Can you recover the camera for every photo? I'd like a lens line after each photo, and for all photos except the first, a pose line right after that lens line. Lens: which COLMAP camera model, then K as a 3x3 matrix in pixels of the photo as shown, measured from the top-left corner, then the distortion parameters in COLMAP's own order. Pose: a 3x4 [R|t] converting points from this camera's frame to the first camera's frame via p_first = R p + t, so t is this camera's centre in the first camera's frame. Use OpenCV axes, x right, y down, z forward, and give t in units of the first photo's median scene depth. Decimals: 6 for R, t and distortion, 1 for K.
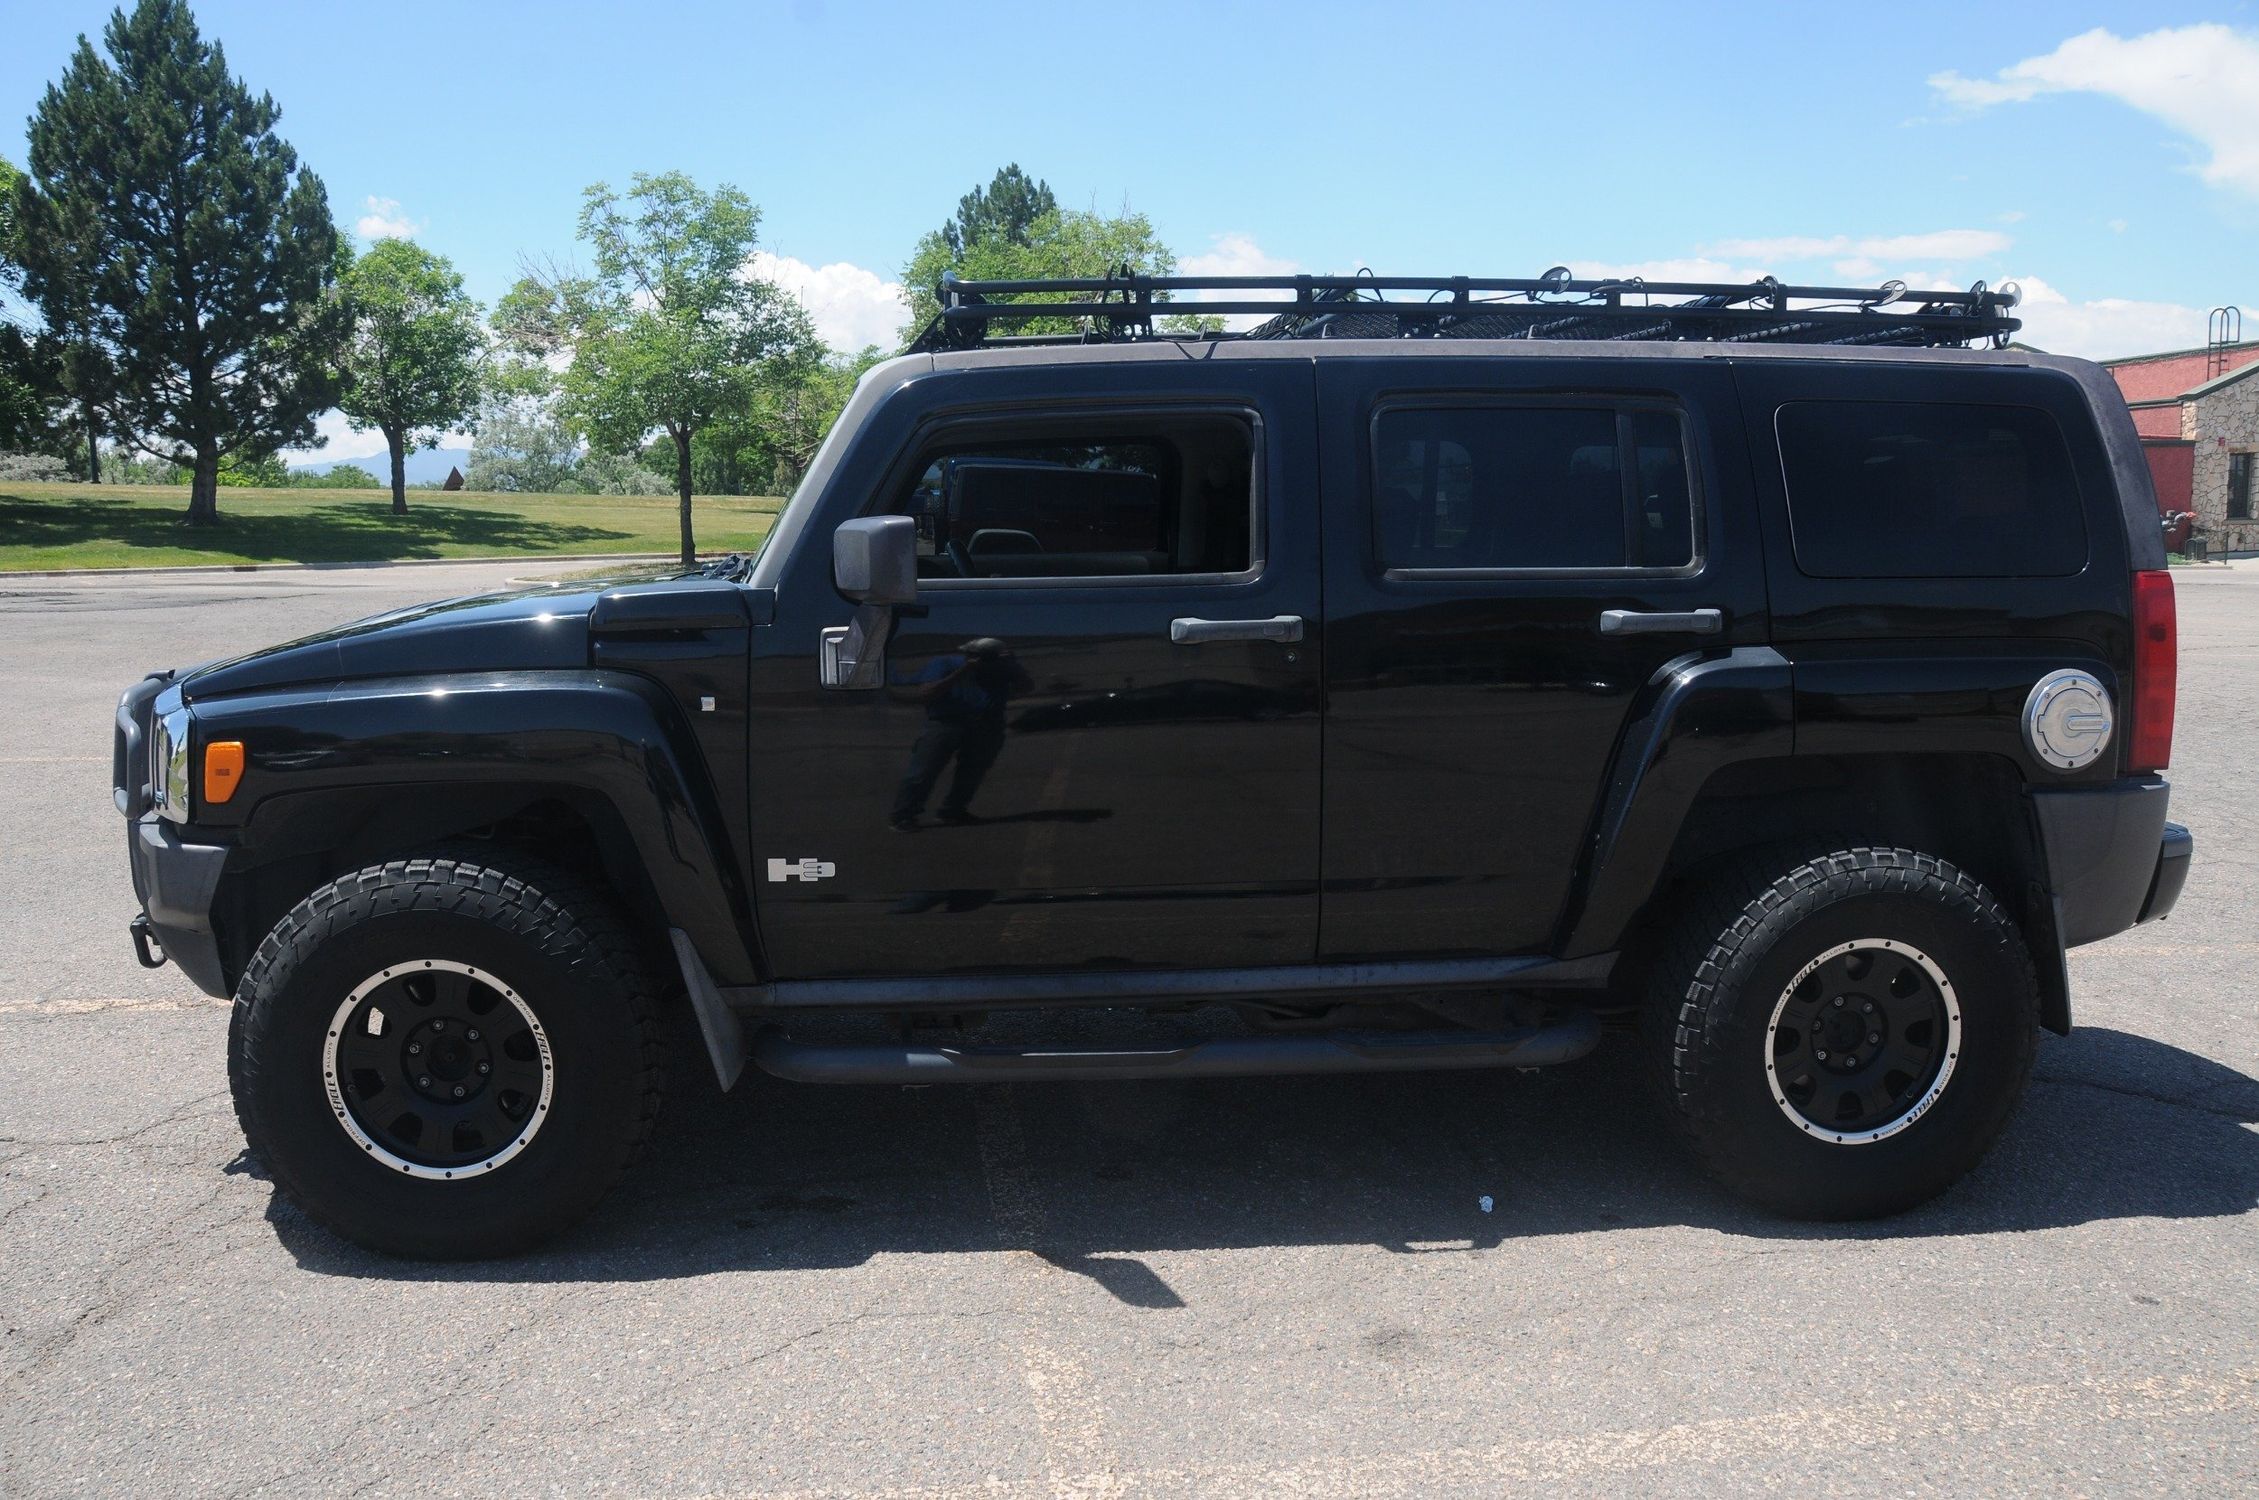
lens RADIAL K [[1703.4, 0, 1146.3], [0, 1703.4, 763.1], [0, 0, 1]] dist [-0.136955, 0.084984]
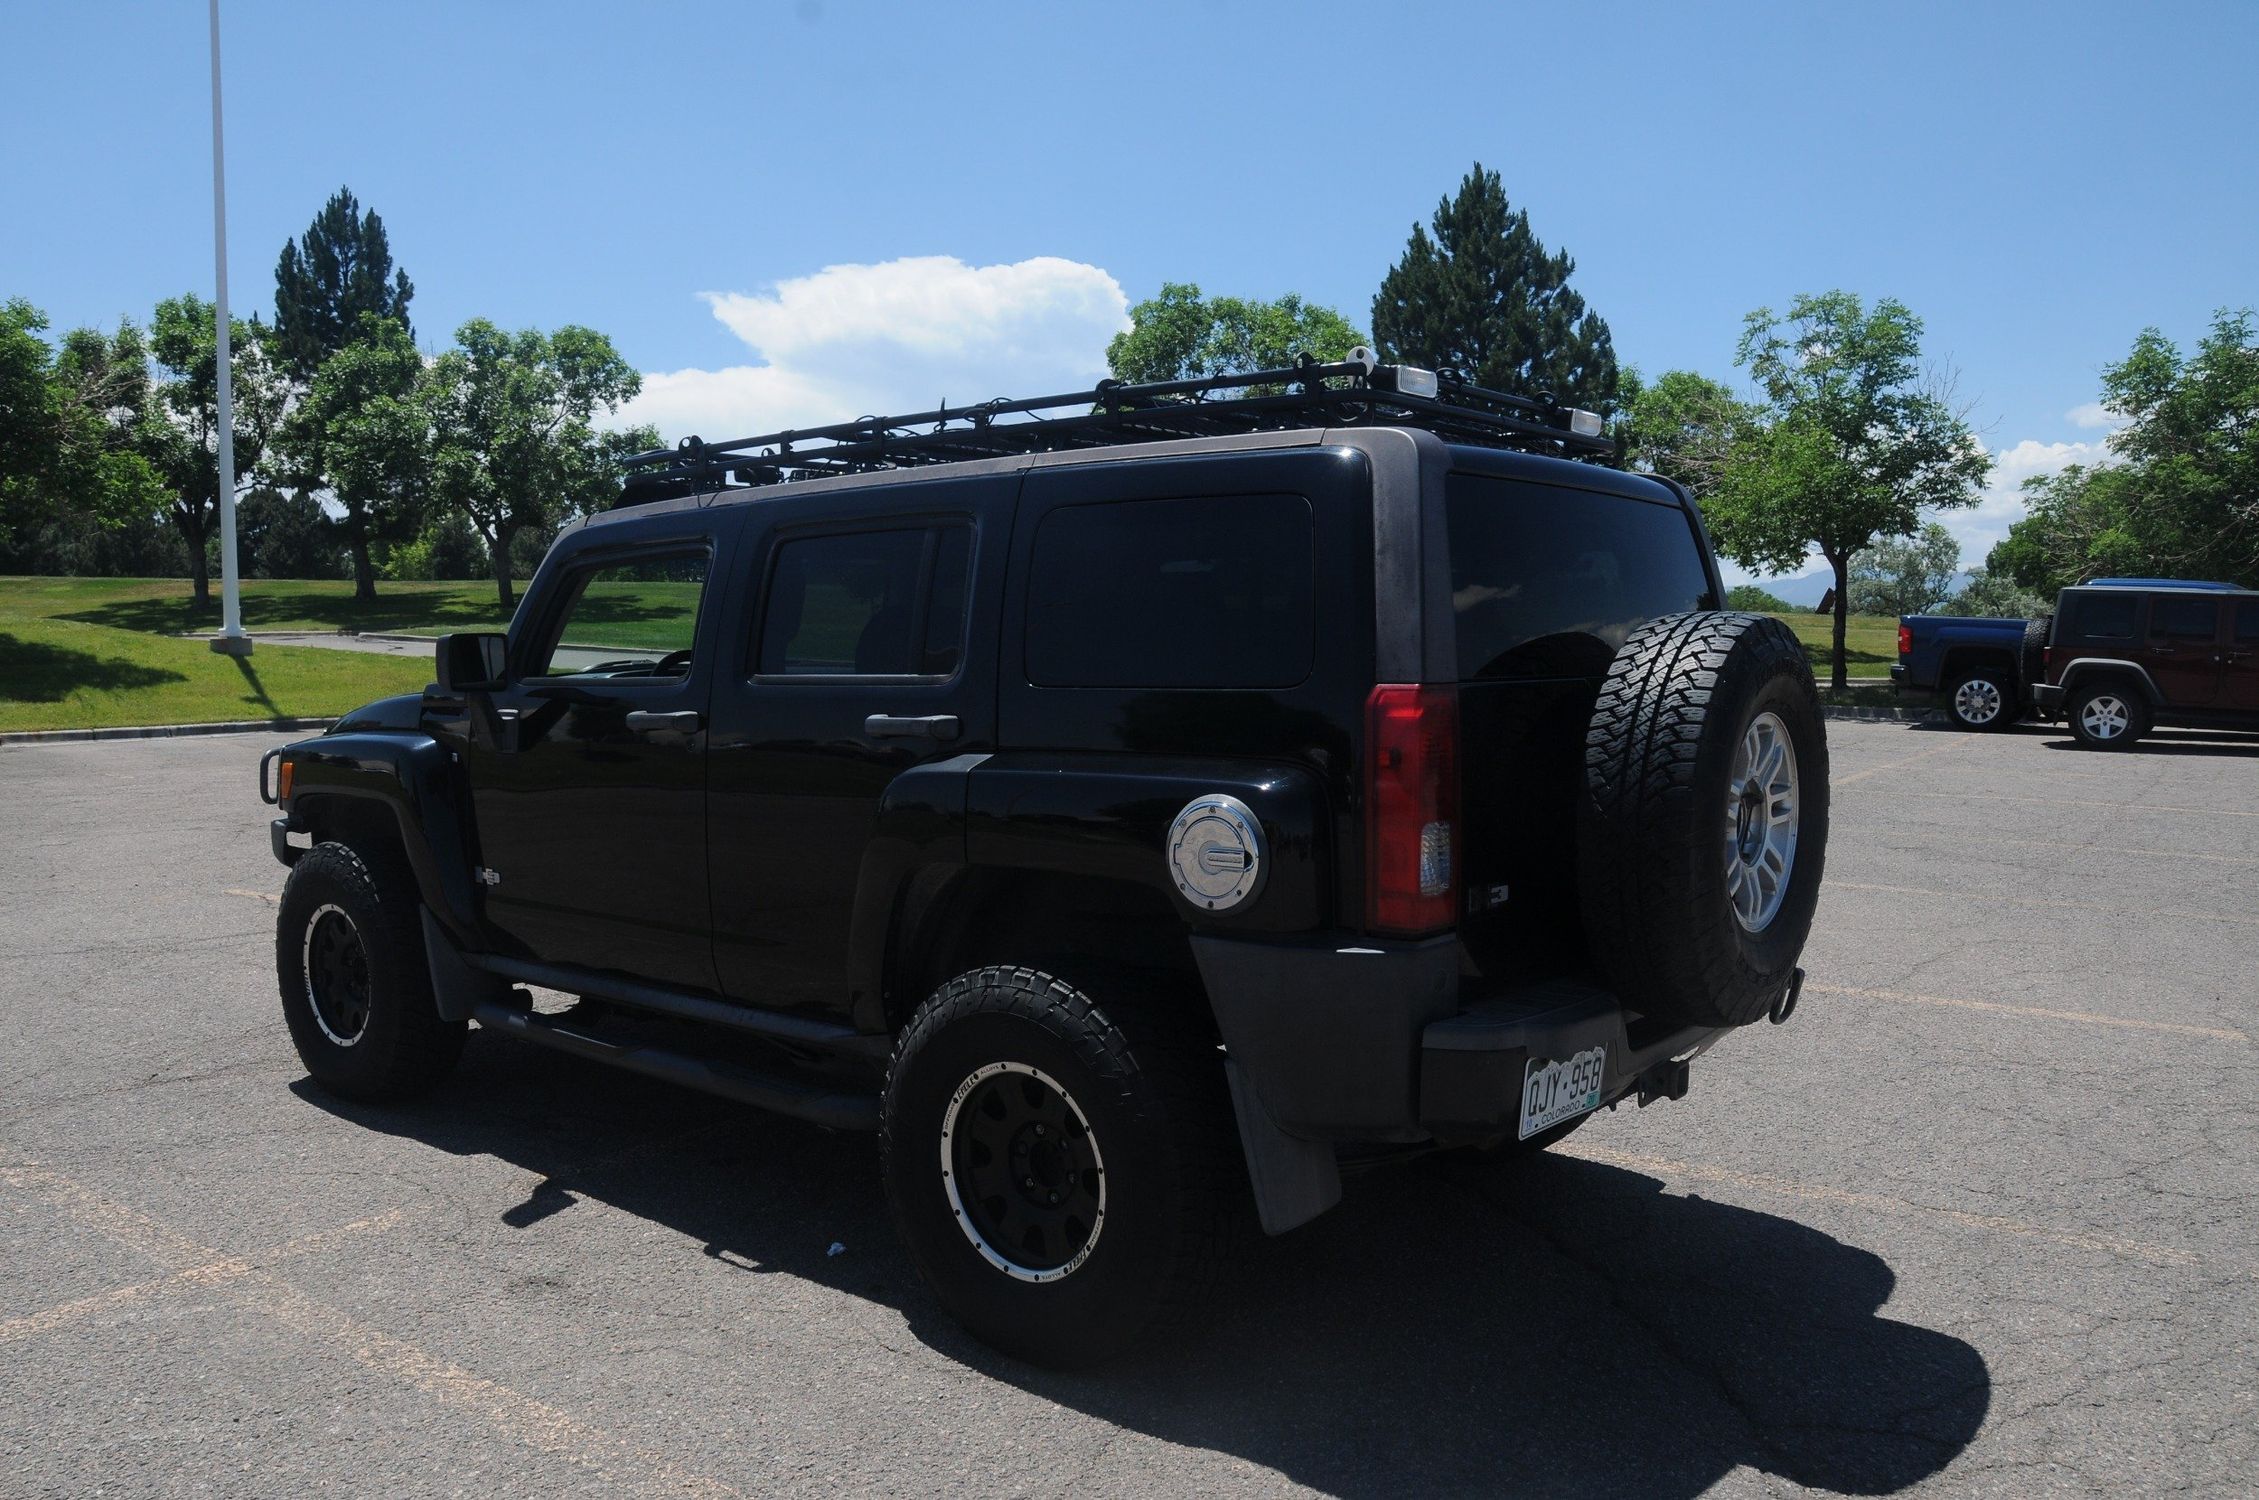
lens RADIAL K [[1703.4, 0, 1126.3], [0, 1703.4, 758.7], [0, 0, 1]] dist [-0.136955, 0.084984]
pose [[0.725902, 0.050714, -0.685926, 0.098209], [-0.101768, 0.994220, -0.034192, -0.003499], [0.680228, 0.094625, 0.726867, 0.027538]]
